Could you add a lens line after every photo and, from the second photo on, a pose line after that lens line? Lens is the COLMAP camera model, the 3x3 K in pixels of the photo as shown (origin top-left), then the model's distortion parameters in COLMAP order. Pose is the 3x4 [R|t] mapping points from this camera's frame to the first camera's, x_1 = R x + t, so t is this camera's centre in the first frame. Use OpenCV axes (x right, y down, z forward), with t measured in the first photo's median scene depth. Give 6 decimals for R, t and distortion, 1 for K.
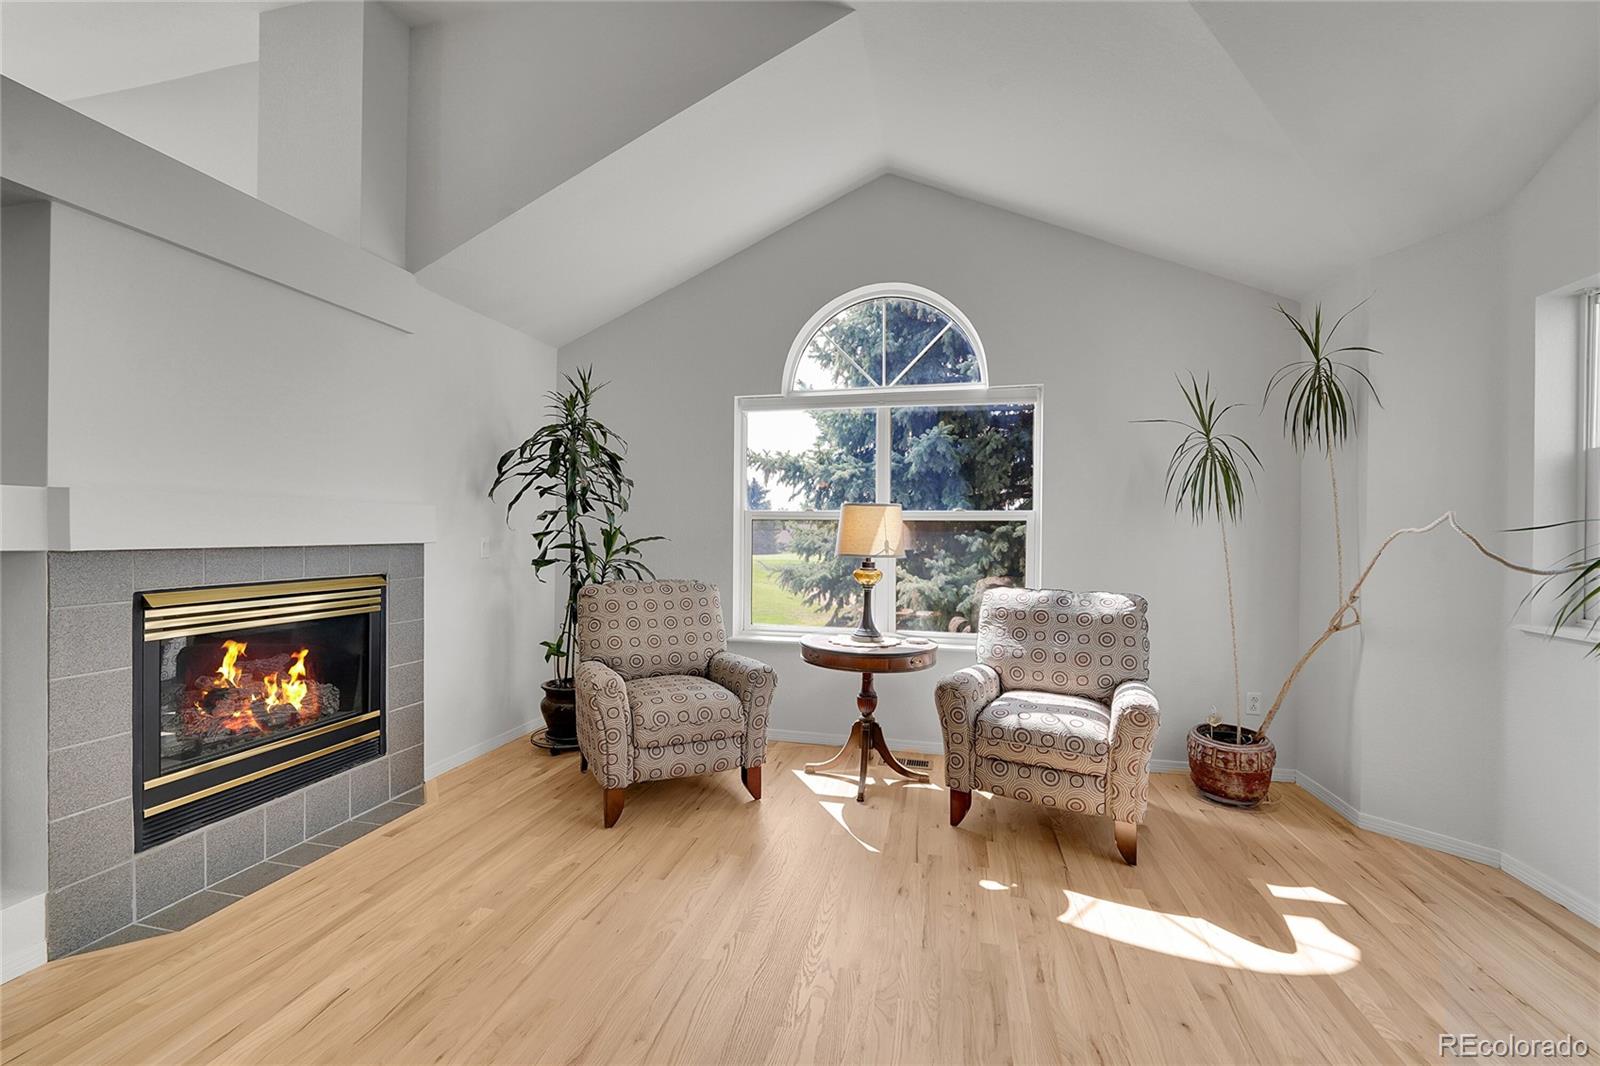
lens RADIAL K [[666.9, 0, 783.6], [0, 666.9, 542.9], [0, 0, 1]] dist [-0.010728, -0.000204]
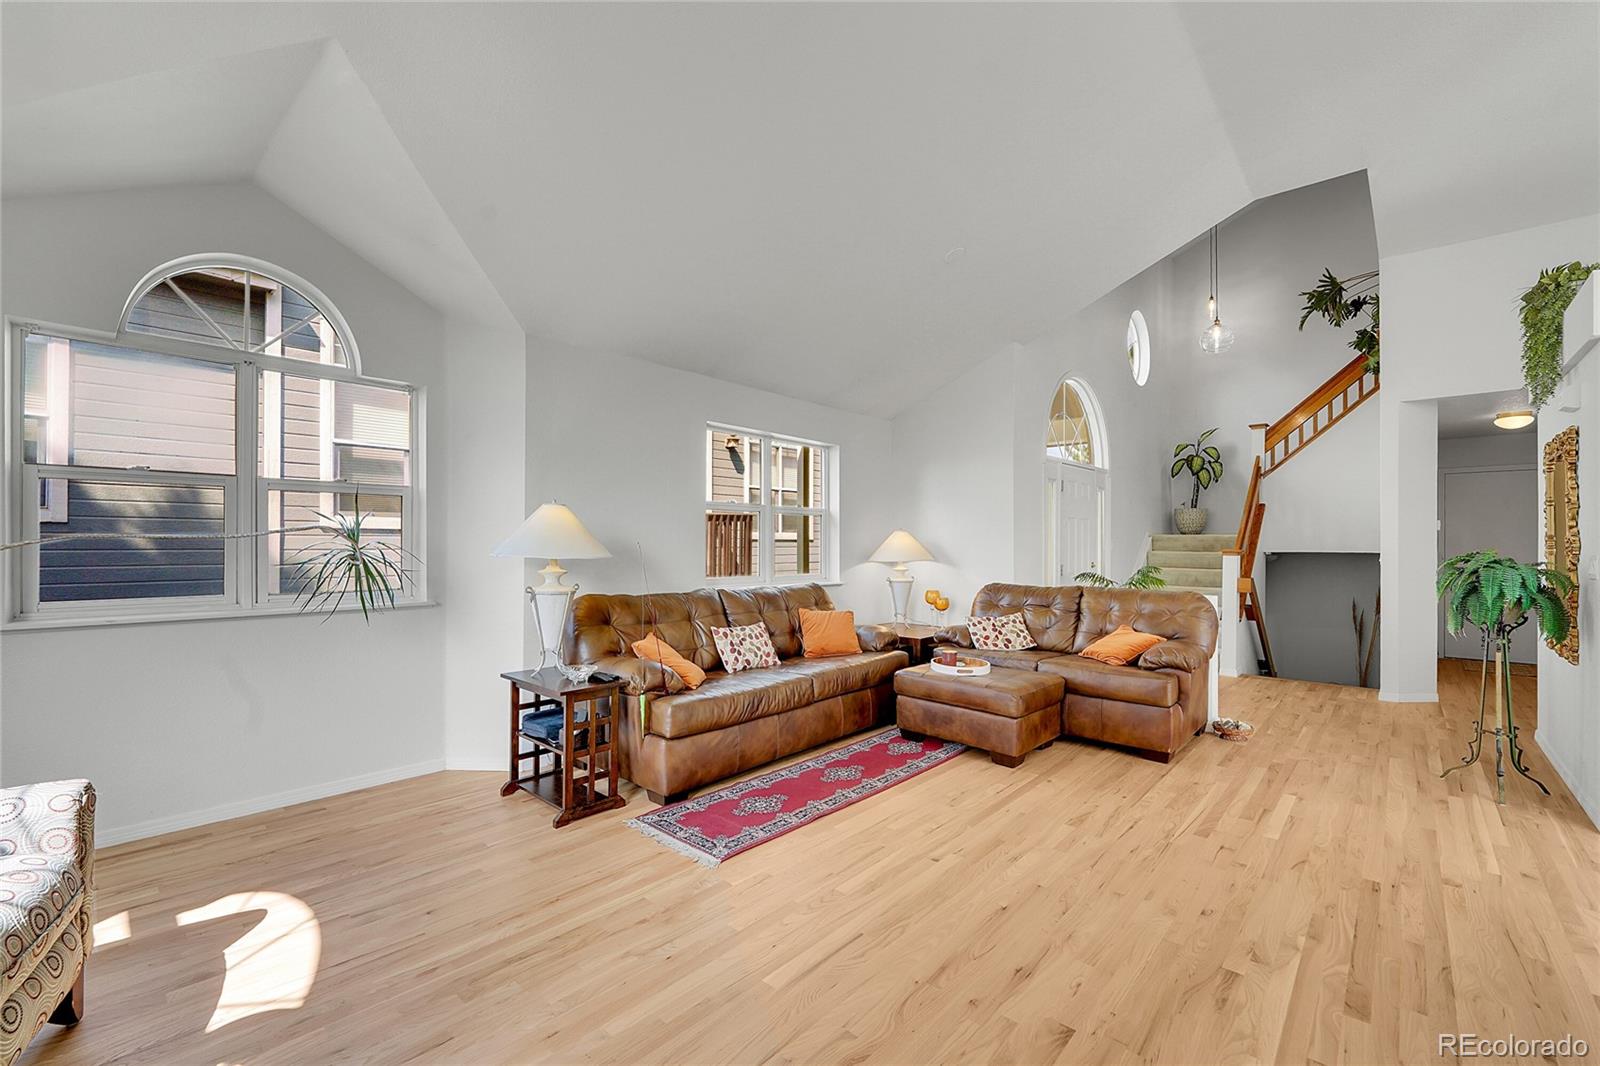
lens RADIAL K [[666.9, 0, 783.6], [0, 666.9, 542.9], [0, 0, 1]] dist [-0.010728, -0.000204]
pose [[-0.869660, -0.006454, 0.493608, -0.491855], [0.005231, 0.999738, 0.022287, -0.031639], [-0.493623, 0.021964, -0.869399, 1.309308]]
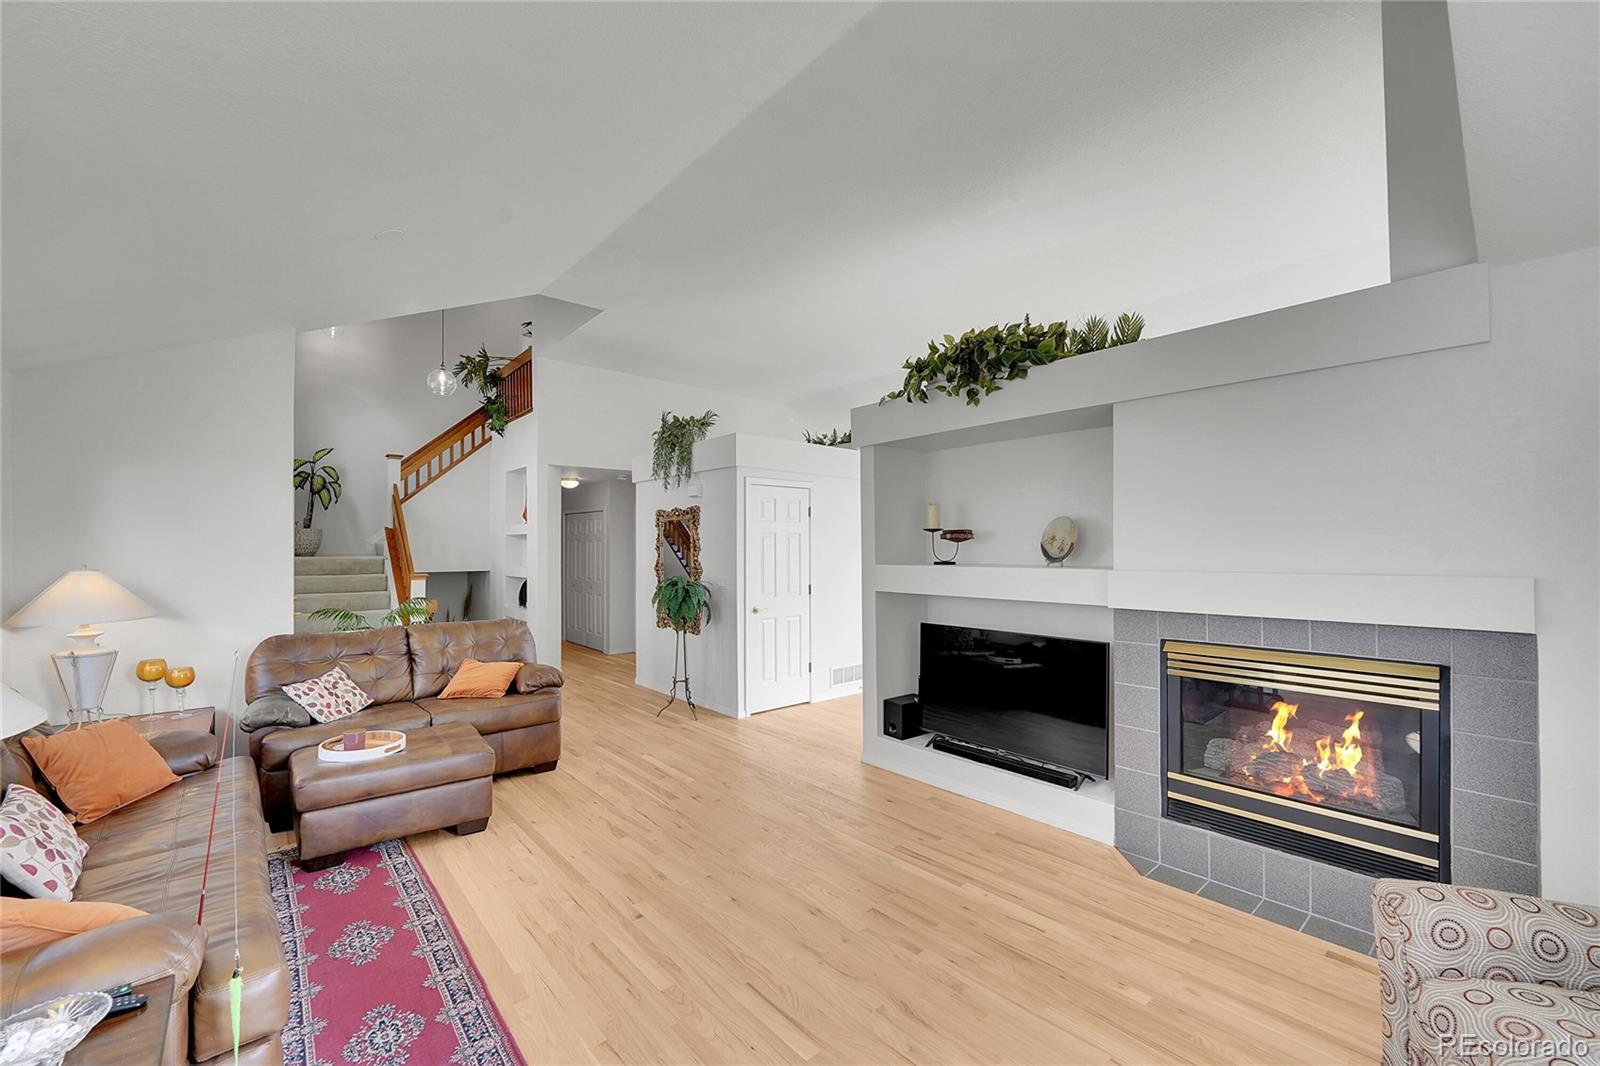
lens RADIAL K [[666.9, 0, 783.6], [0, 666.9, 542.9], [0, 0, 1]] dist [-0.010728, -0.000204]
pose [[-0.573729, -0.003568, -0.819037, 0.633687], [-0.018477, 0.999792, 0.008588, -0.118281], [0.818836, 0.020060, -0.573676, 1.049433]]
